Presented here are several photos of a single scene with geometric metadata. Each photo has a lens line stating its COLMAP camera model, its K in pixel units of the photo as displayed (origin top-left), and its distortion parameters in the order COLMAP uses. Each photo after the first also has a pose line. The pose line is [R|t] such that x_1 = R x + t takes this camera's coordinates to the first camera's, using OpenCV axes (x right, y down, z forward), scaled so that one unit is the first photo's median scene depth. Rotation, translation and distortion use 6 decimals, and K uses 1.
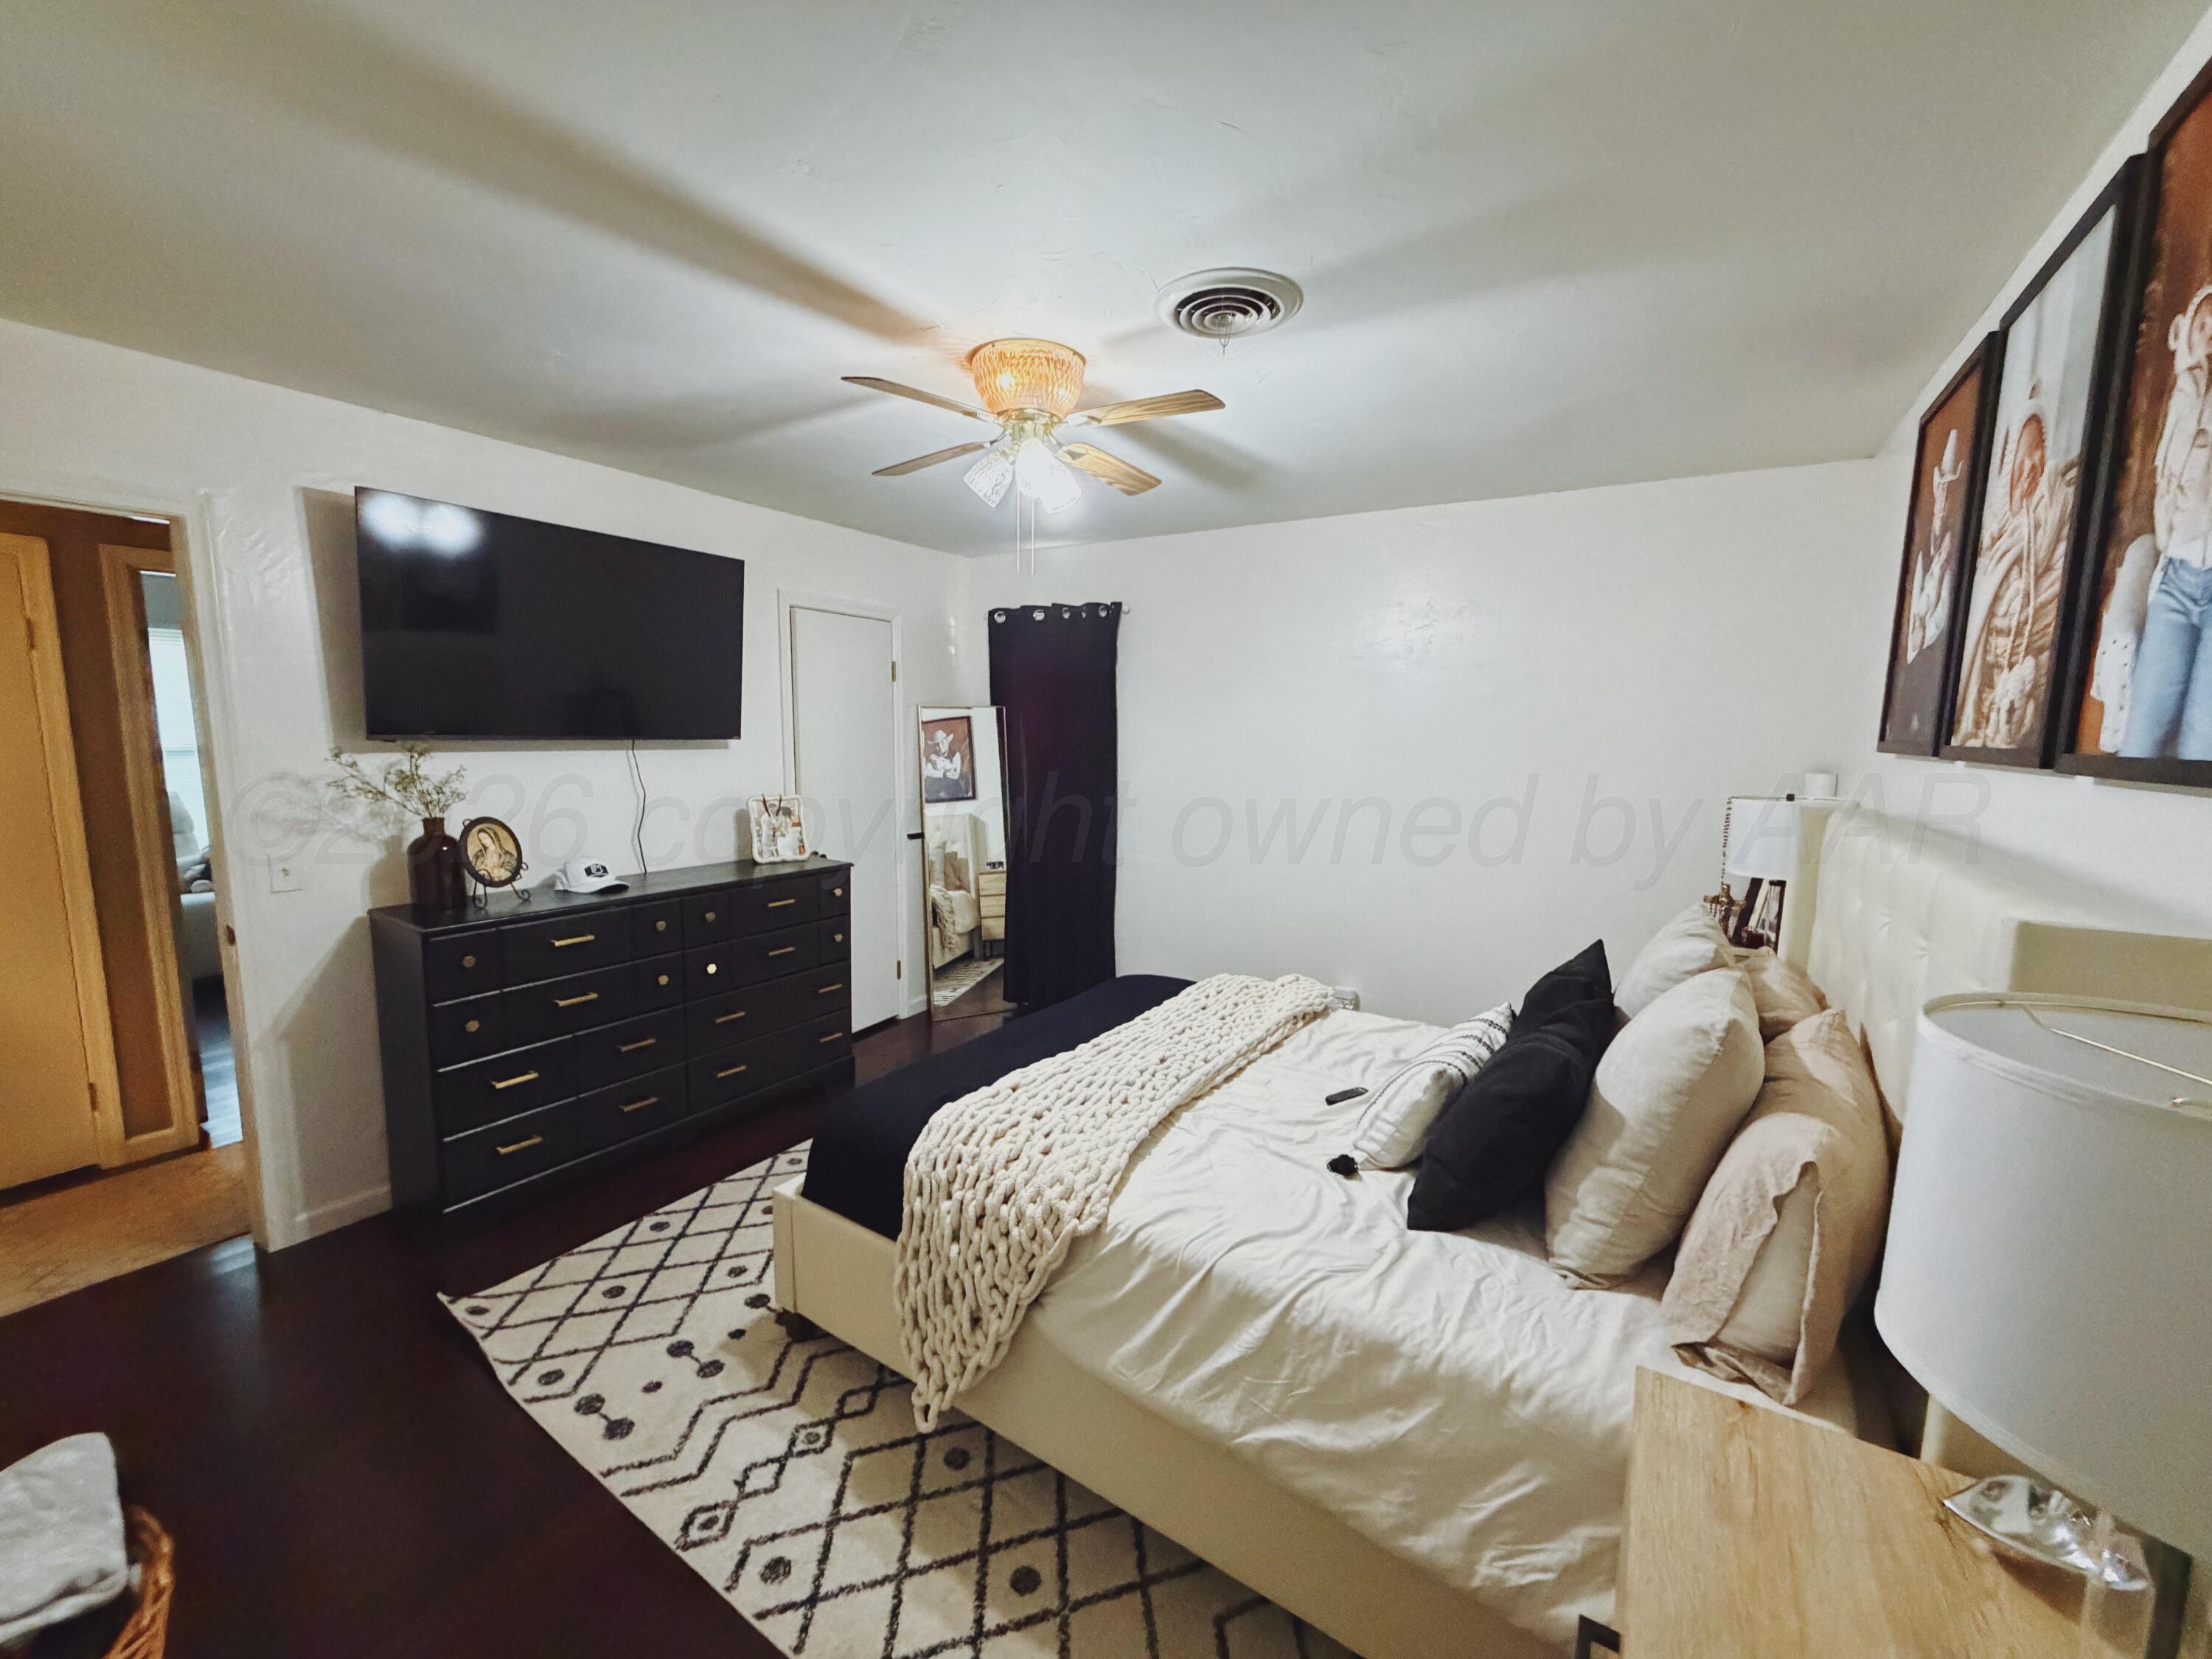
lens RADIAL K [[883.3, 0, 1100.8], [0, 883.3, 835.2], [0, 0, 1]] dist [0.011241, -0.000138]
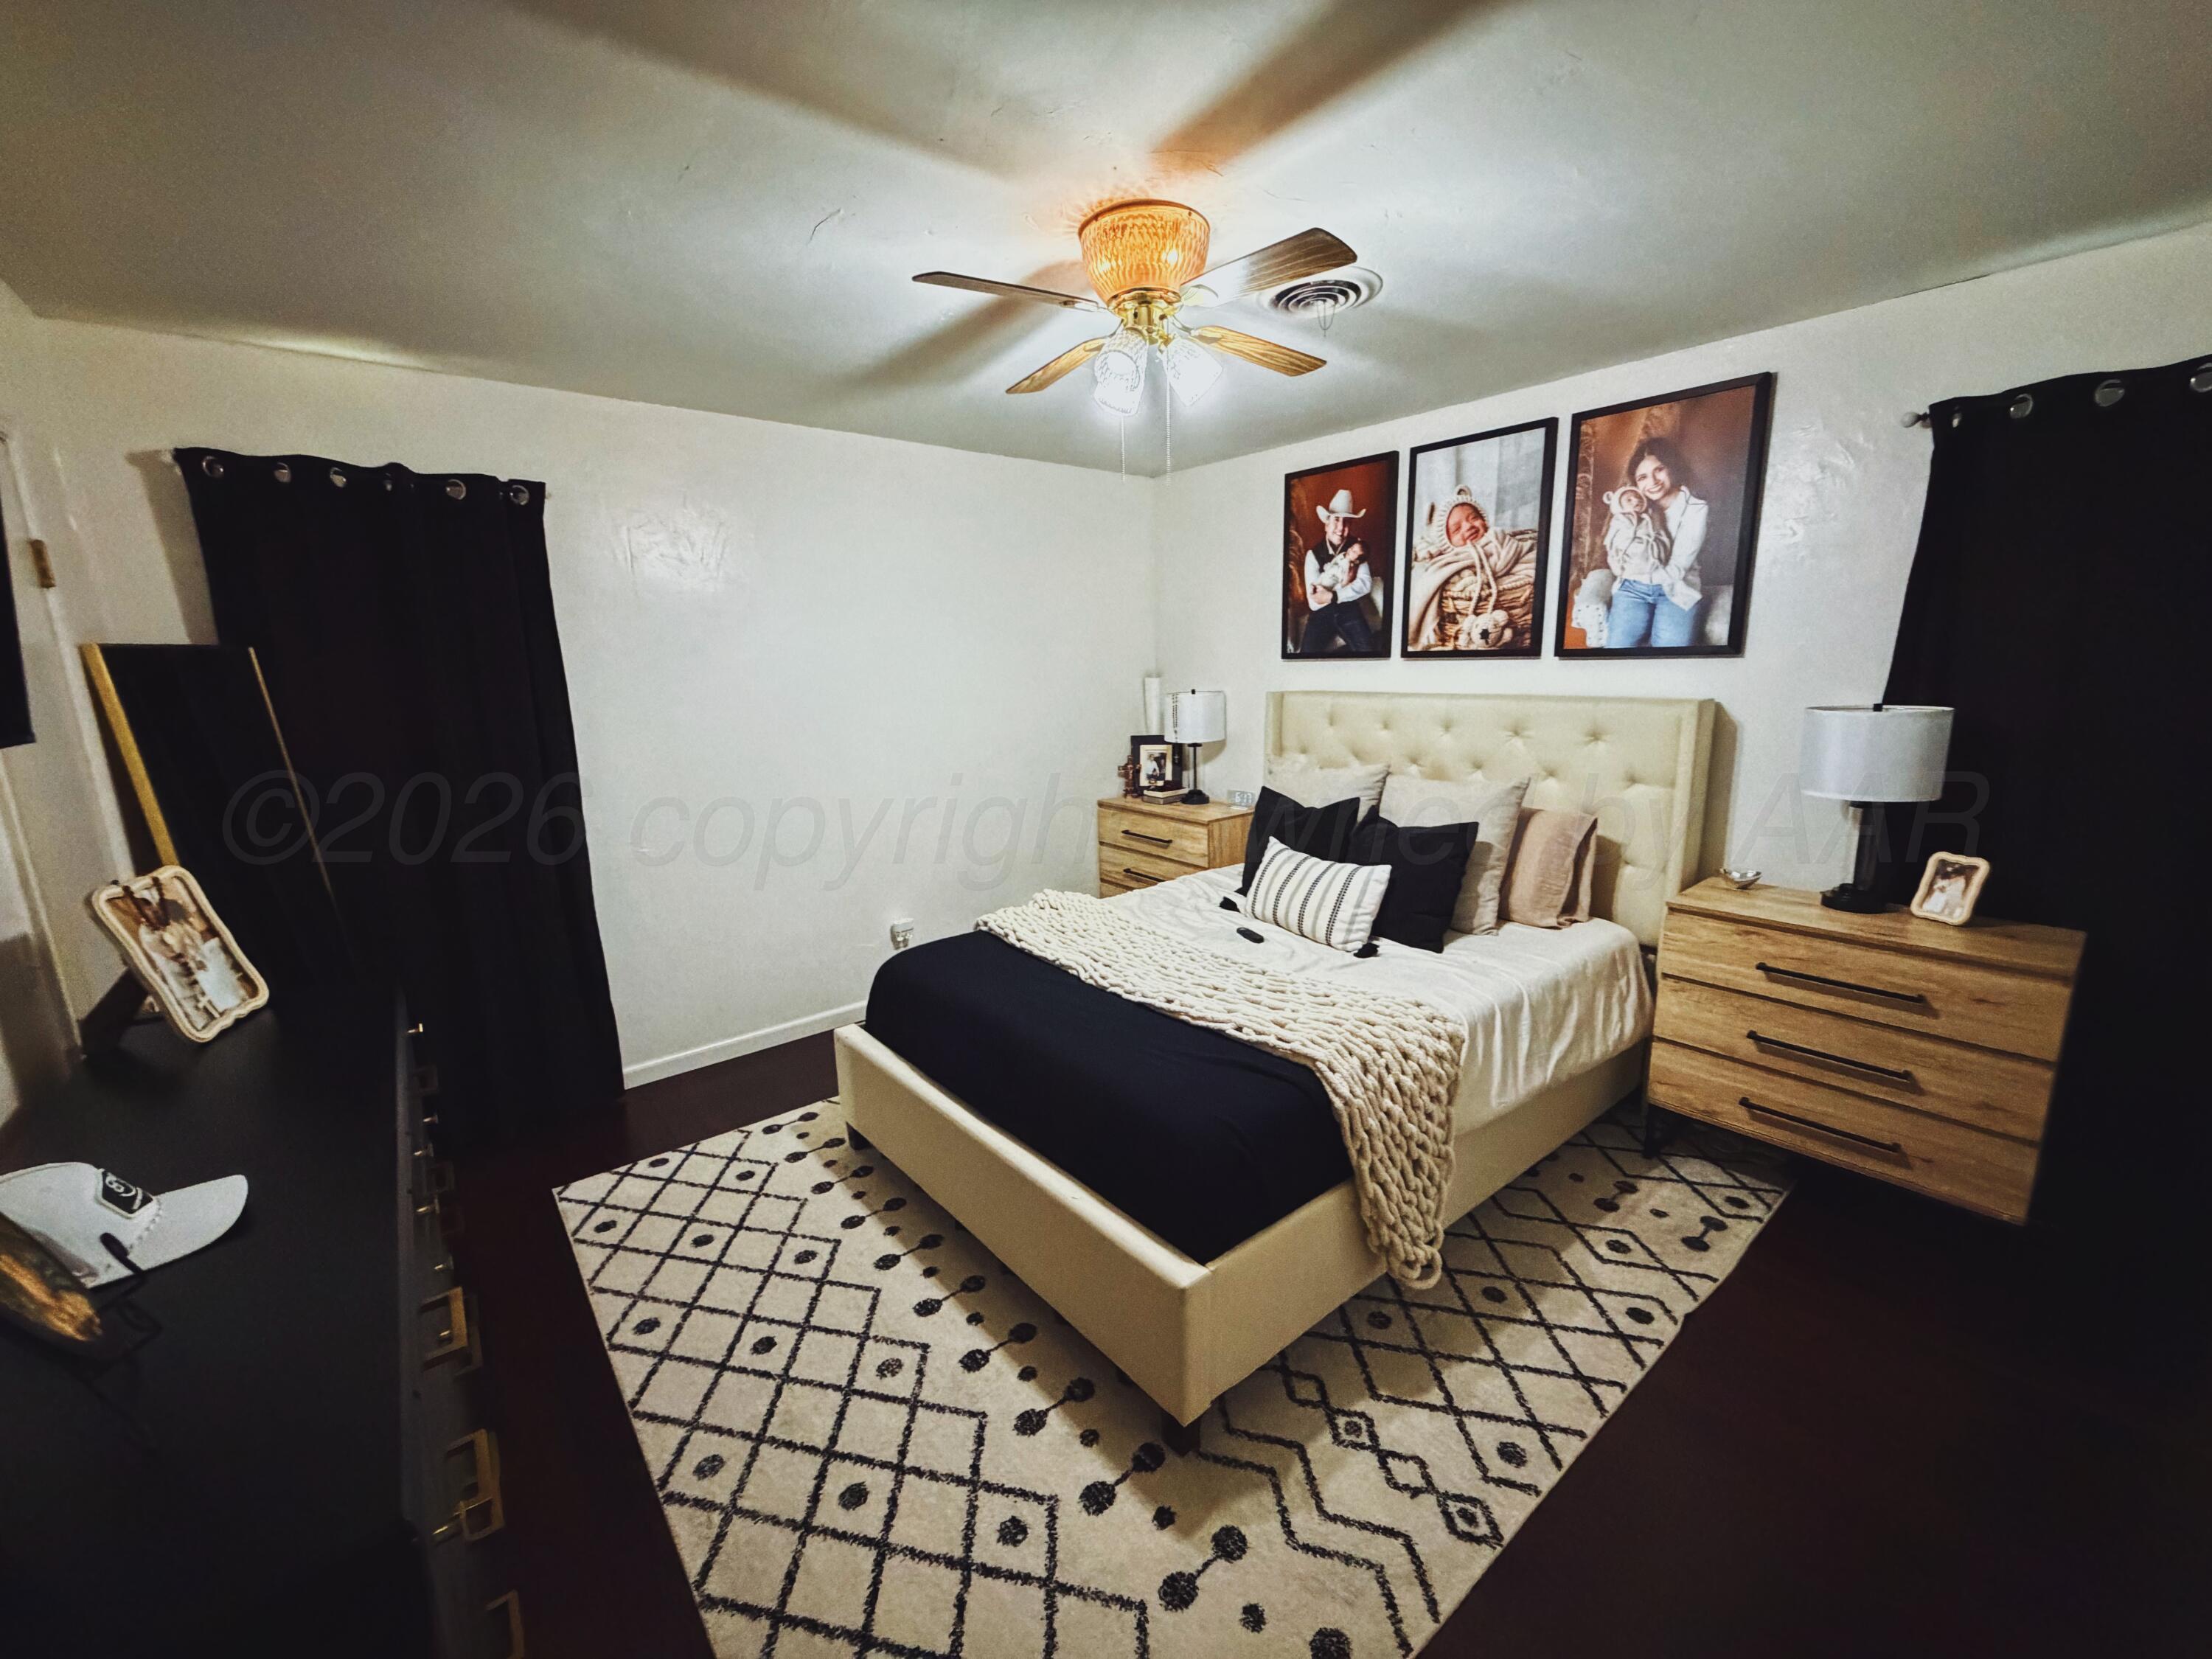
lens RADIAL K [[883.3, 0, 1103.6], [0, 883.3, 830.3], [0, 0, 1]] dist [0.011241, -0.000138]
pose [[0.306279, -0.211152, 0.928228, -1.227460], [0.148290, 0.973769, 0.172582, -0.145184], [-0.940321, 0.084789, 0.329556, 0.953389]]
